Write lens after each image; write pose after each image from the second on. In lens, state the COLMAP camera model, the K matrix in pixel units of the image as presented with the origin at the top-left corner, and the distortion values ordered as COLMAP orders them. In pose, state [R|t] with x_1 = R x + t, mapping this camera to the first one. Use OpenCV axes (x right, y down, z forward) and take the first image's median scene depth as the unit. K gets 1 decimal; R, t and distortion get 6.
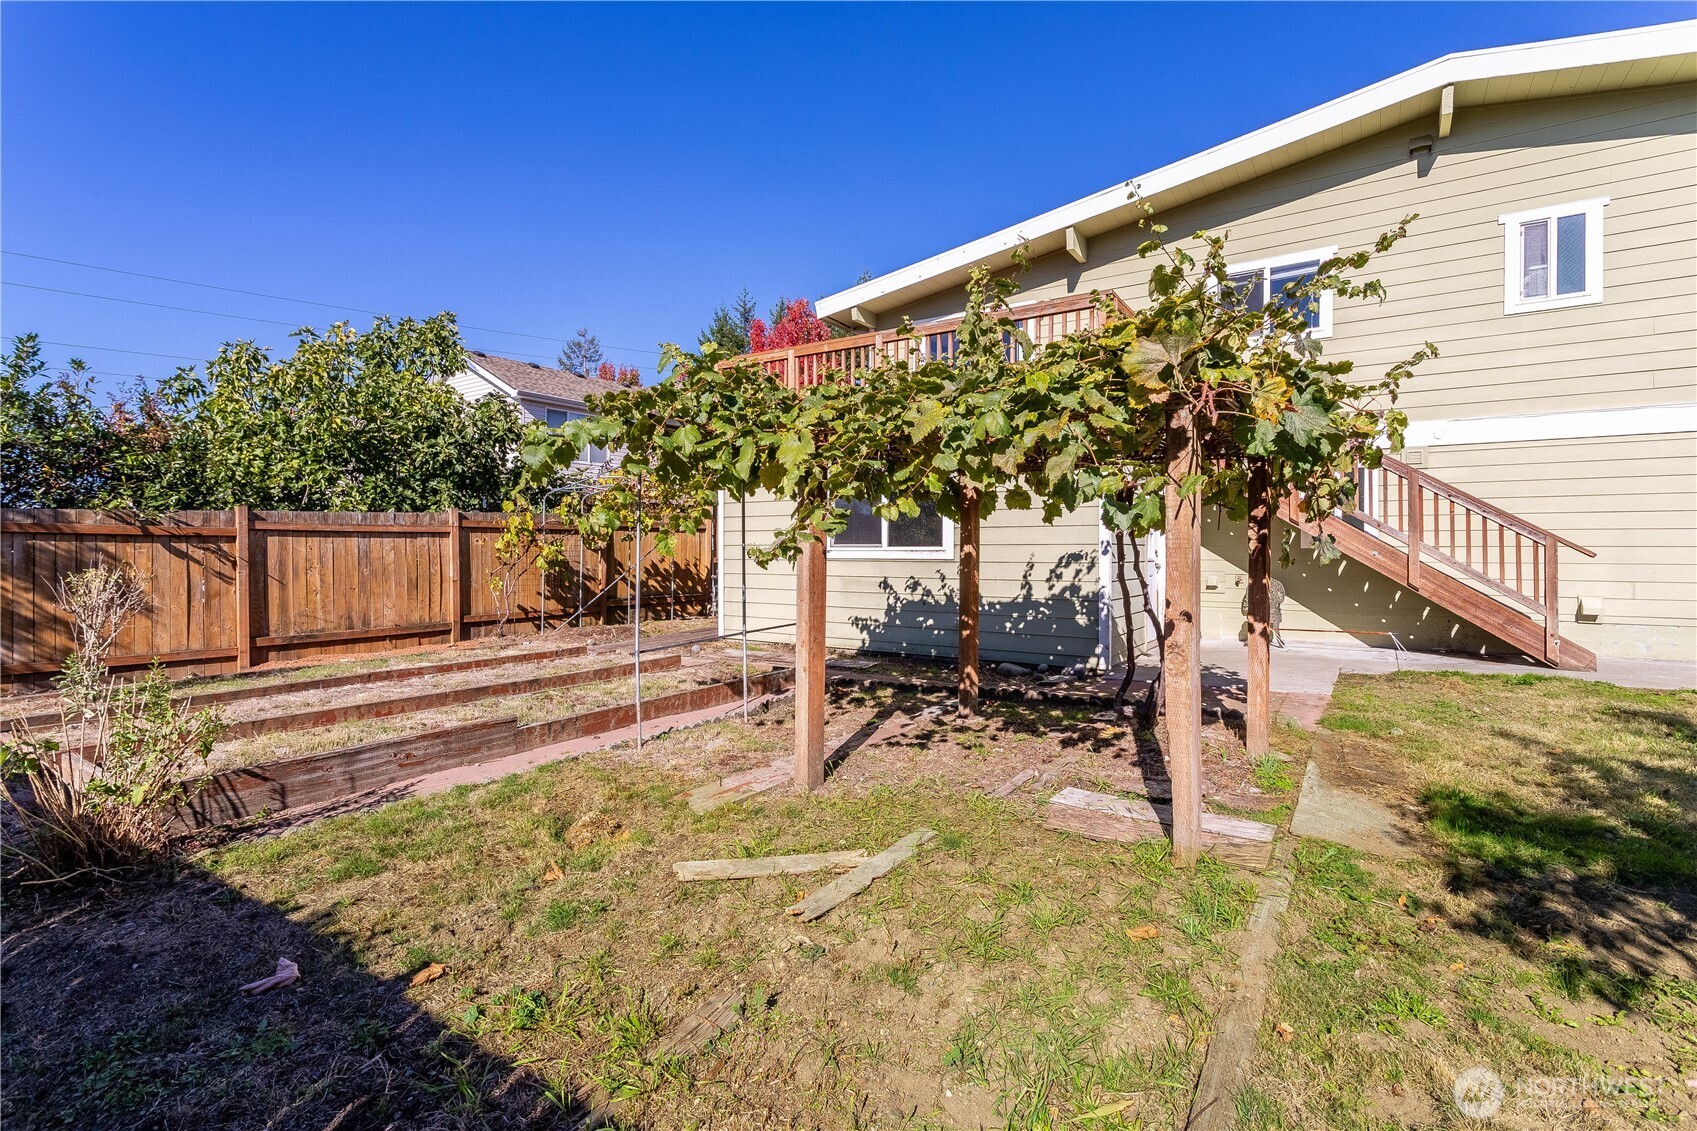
lens RADIAL K [[797.8, 0, 845.6], [0, 797.8, 559.7], [0, 0, 1]] dist [0.000151, 0.002058]
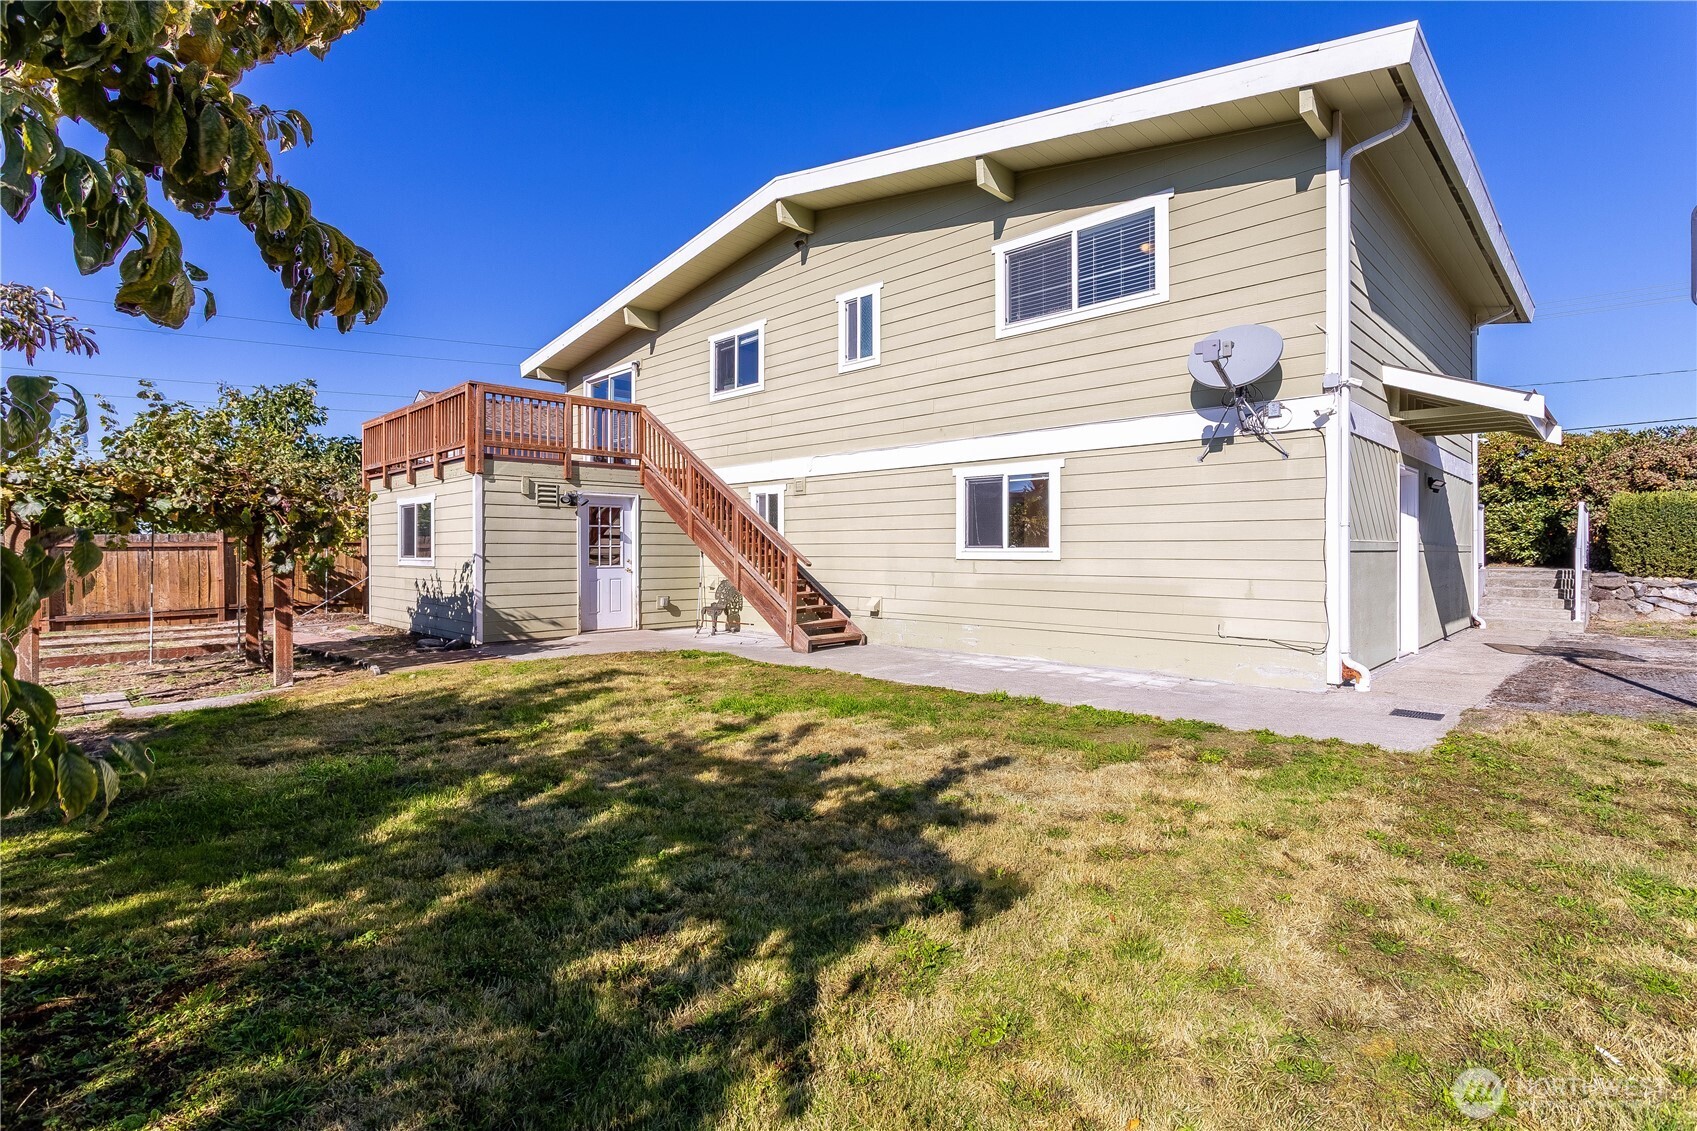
lens RADIAL K [[797.8, 0, 848.8], [0, 797.8, 561.3], [0, 0, 1]] dist [0.000151, 0.002058]
pose [[0.981960, -0.001097, -0.189085, 1.041709], [0.002110, 0.999984, 0.005153, -0.014641], [0.189077, -0.005459, 0.981947, -0.235753]]
